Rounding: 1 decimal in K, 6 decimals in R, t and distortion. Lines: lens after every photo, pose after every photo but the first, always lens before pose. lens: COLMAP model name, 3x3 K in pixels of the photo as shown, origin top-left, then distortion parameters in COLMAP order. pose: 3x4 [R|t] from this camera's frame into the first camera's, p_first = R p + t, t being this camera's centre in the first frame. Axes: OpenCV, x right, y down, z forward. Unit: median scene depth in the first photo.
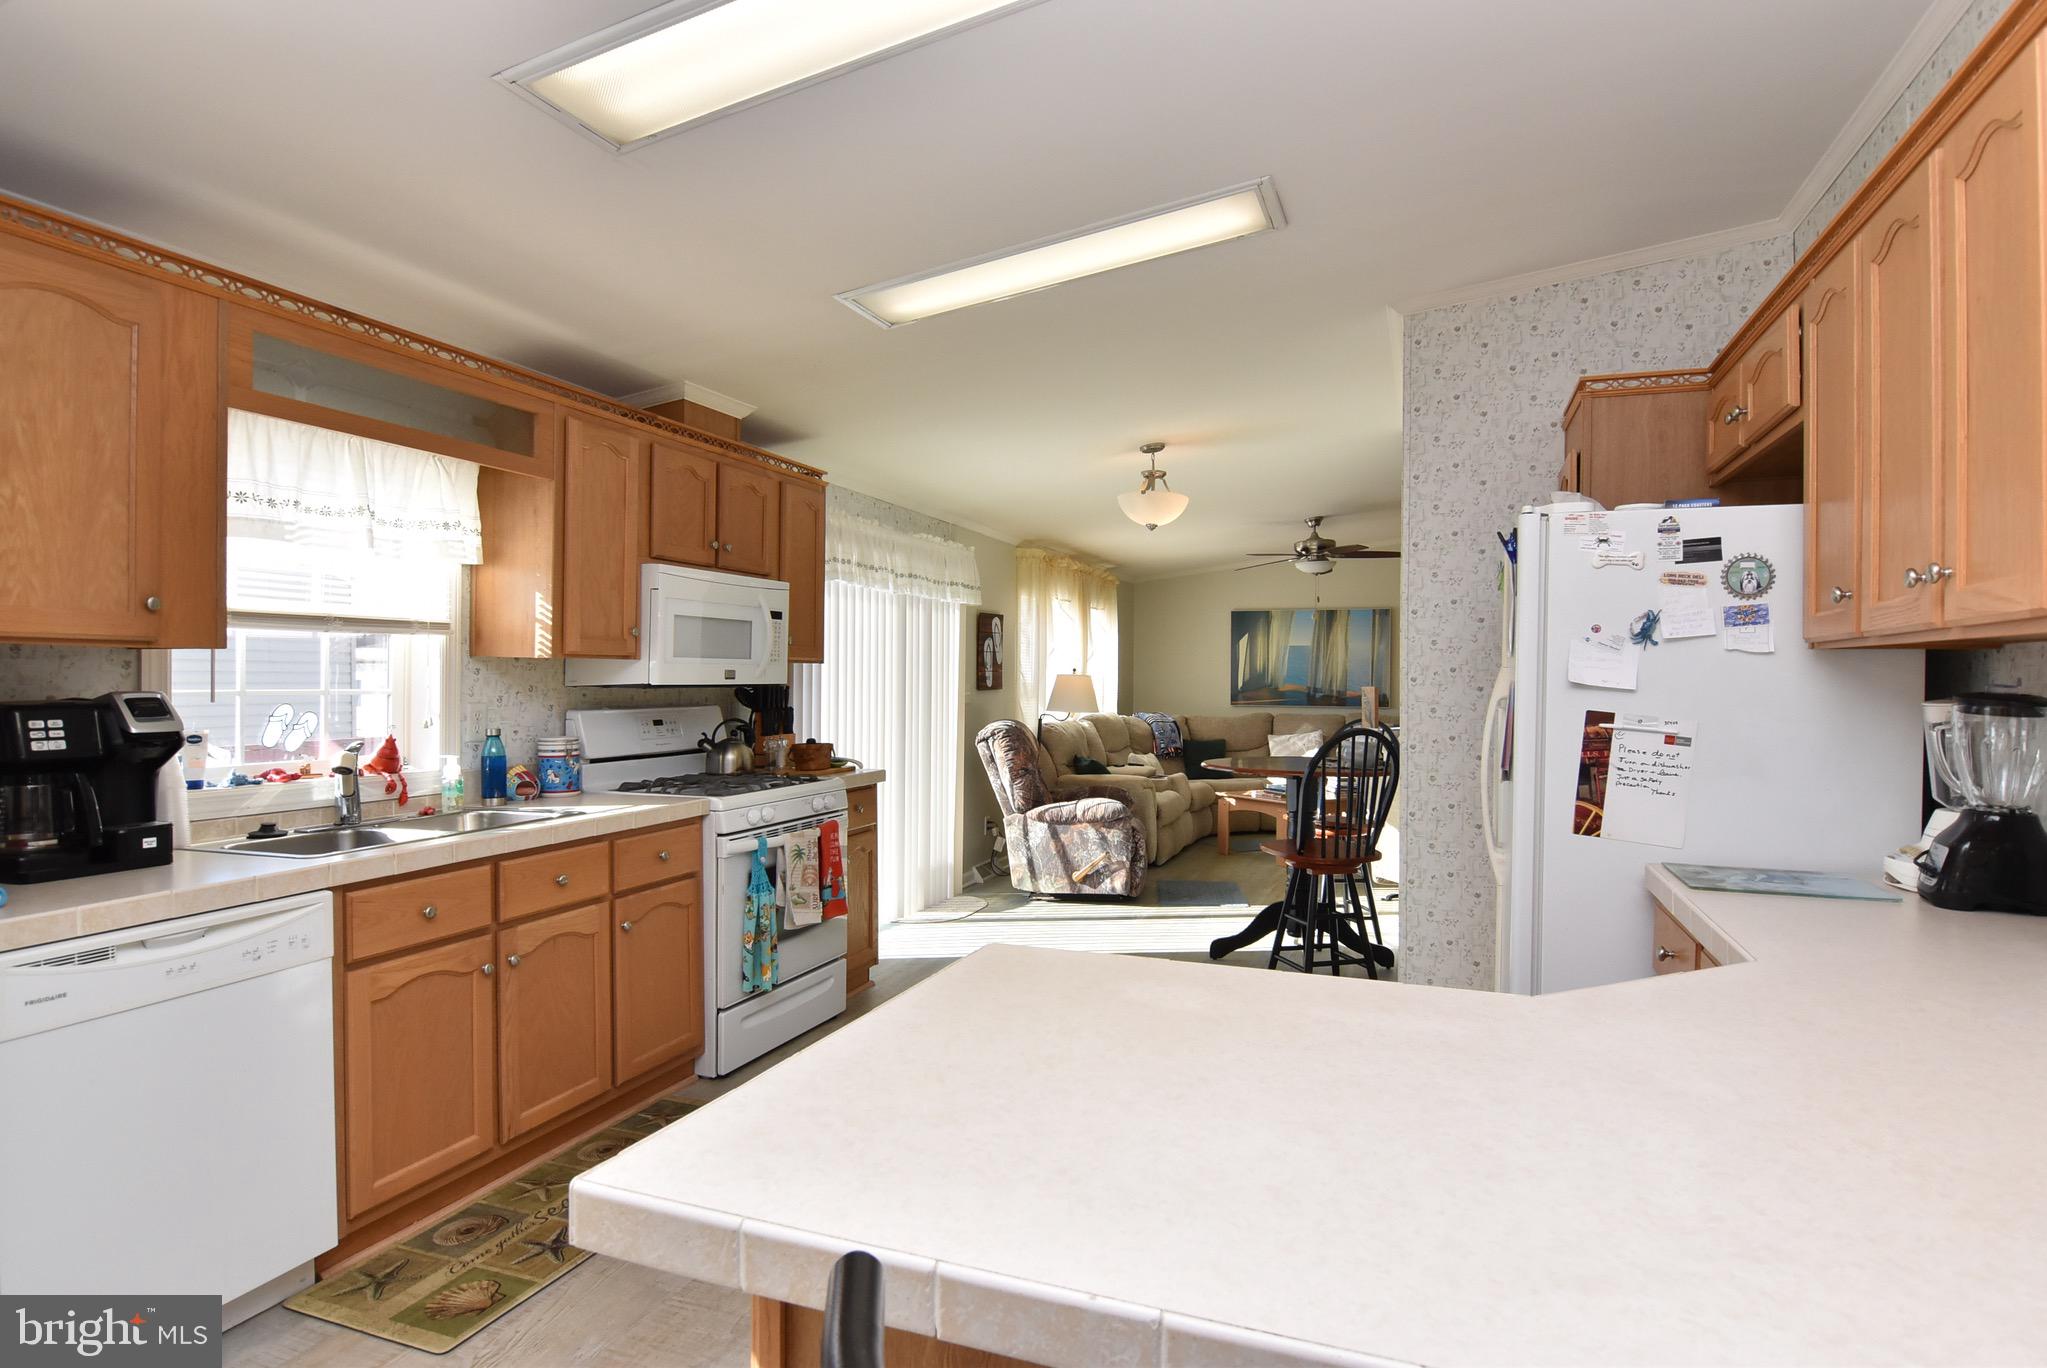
lens RADIAL K [[1086.0, 0, 1028.0], [0, 1086.0, 685.4], [0, 0, 1]] dist [0.004808, -0.018676]
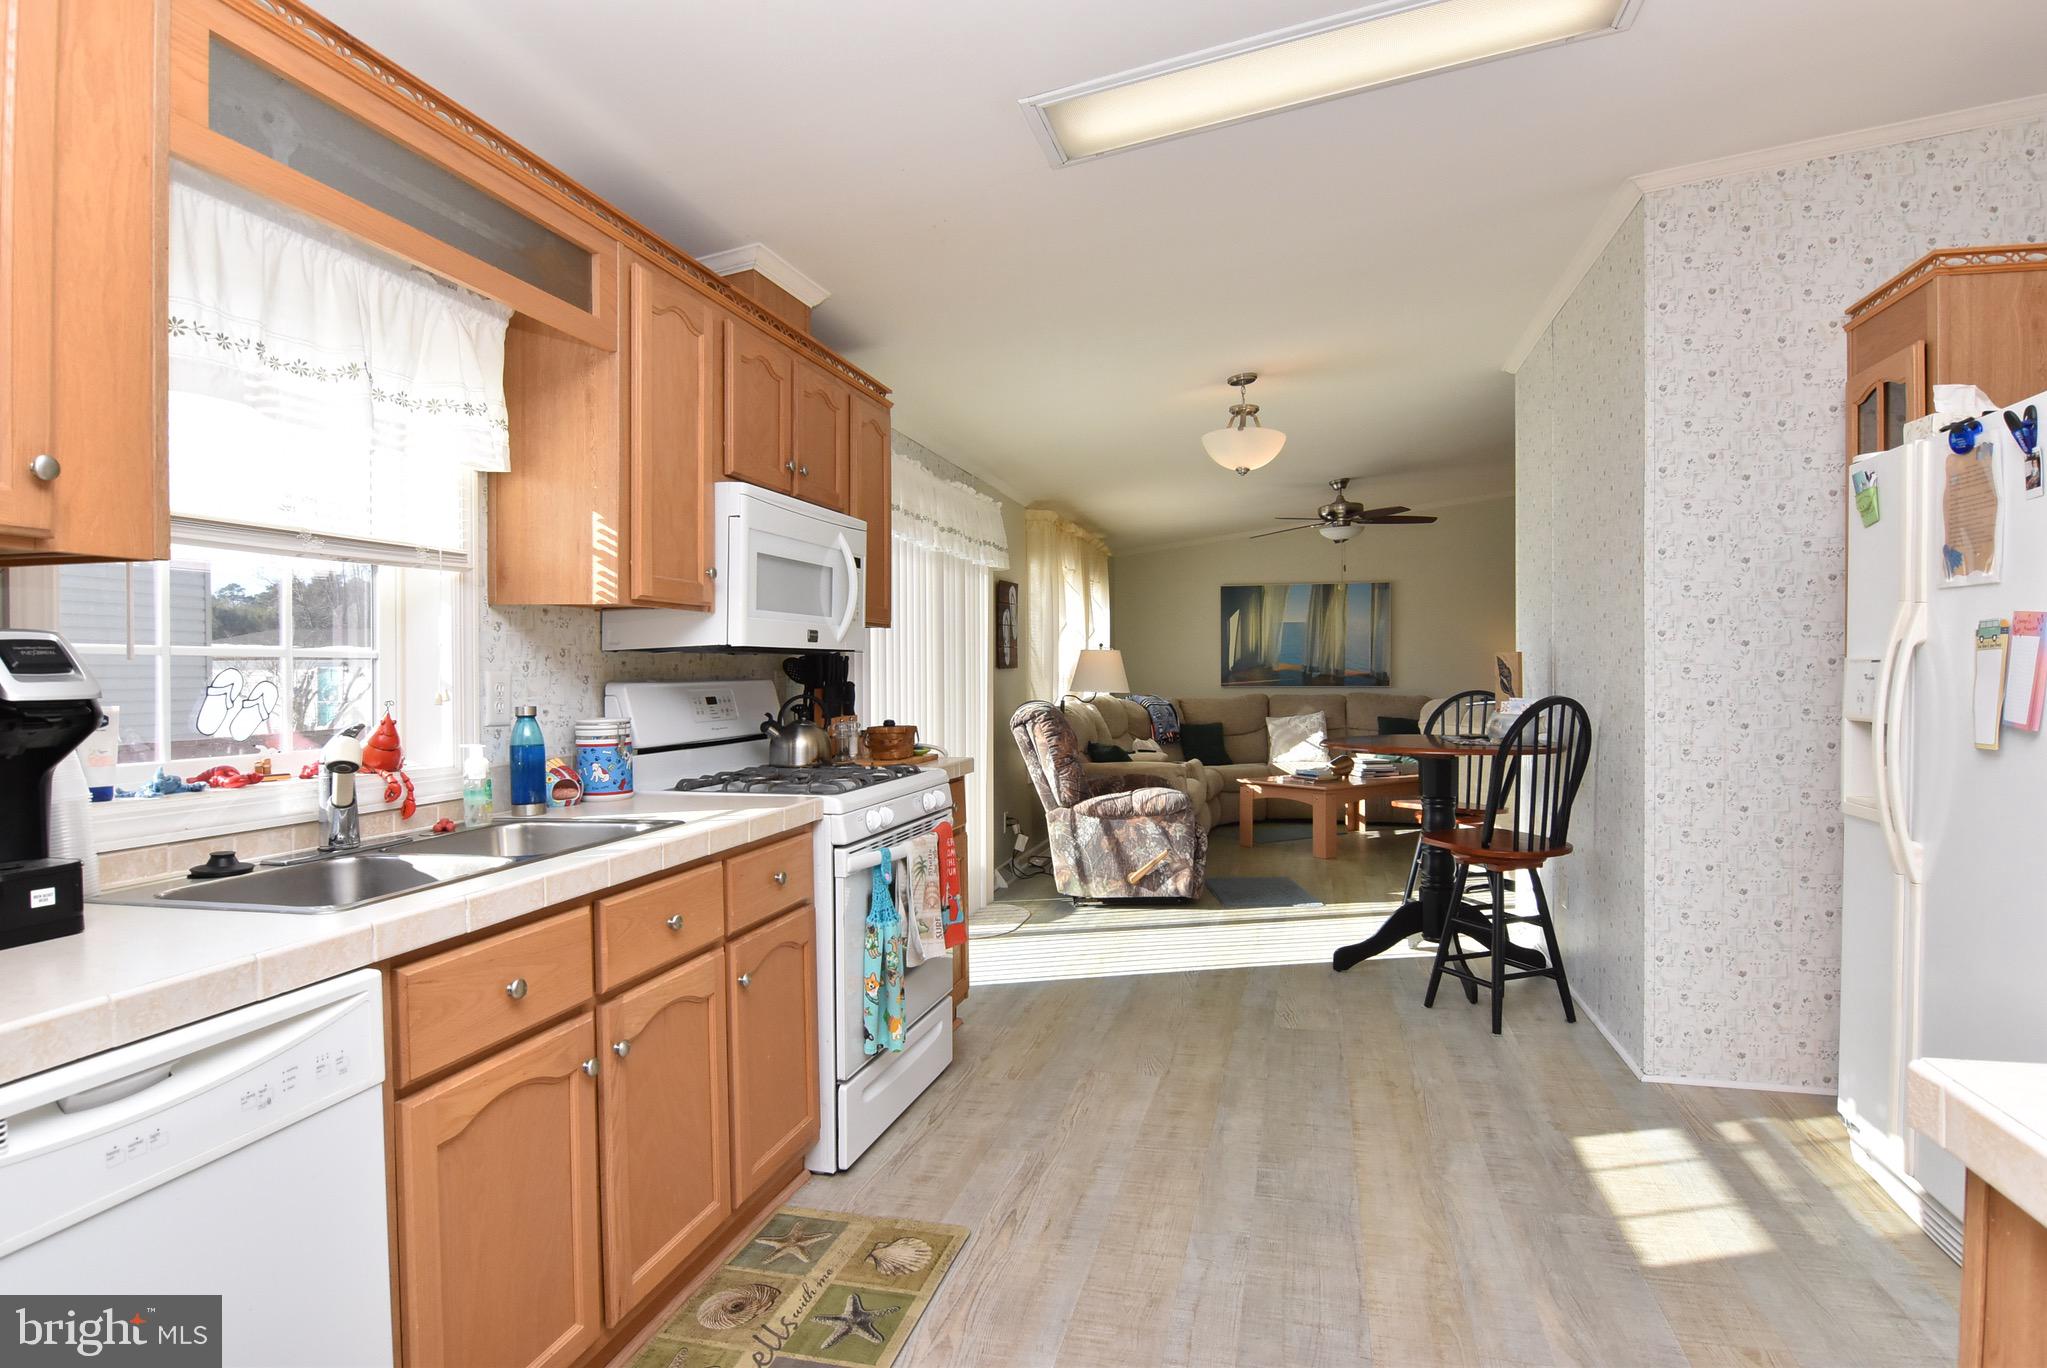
lens RADIAL K [[1086.0, 0, 1028.0], [0, 1086.0, 685.4], [0, 0, 1]] dist [0.004808, -0.018676]
pose [[0.994244, -0.013372, 0.106301, -0.215741], [0.012676, 0.999894, 0.007221, 0.022449], [-0.106386, -0.005832, 0.994308, 0.232654]]
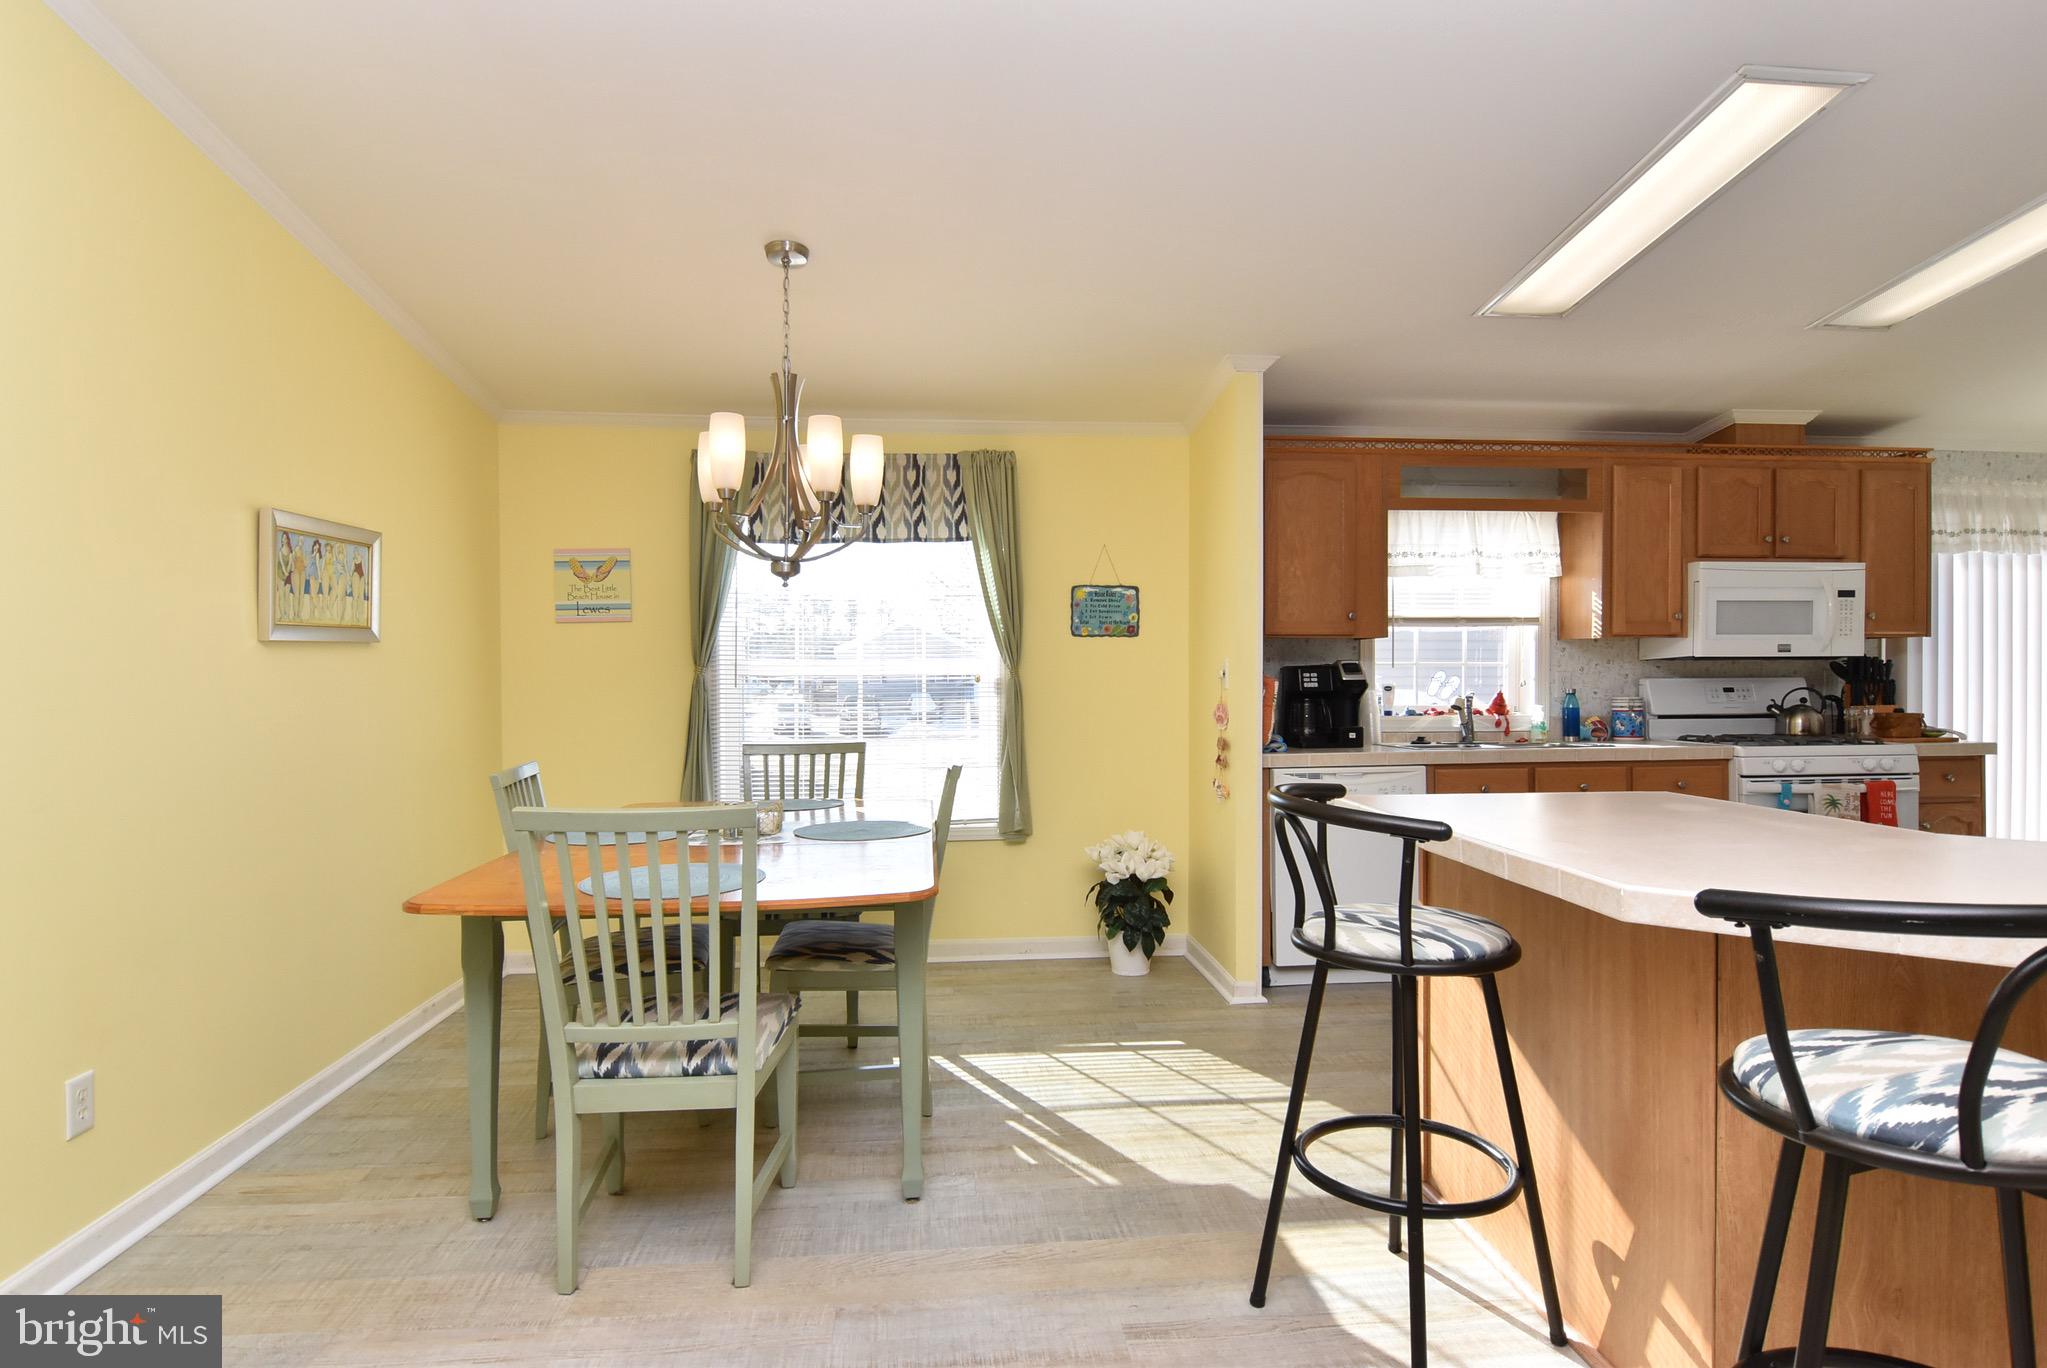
lens RADIAL K [[1086.0, 0, 1028.0], [0, 1086.0, 685.4], [0, 0, 1]] dist [0.004808, -0.018676]
pose [[0.435987, -0.002410, -0.899950, 0.440908], [-0.000016, 0.999996, -0.002686, 0.034910], [0.899953, 0.001185, 0.435985, -0.251262]]
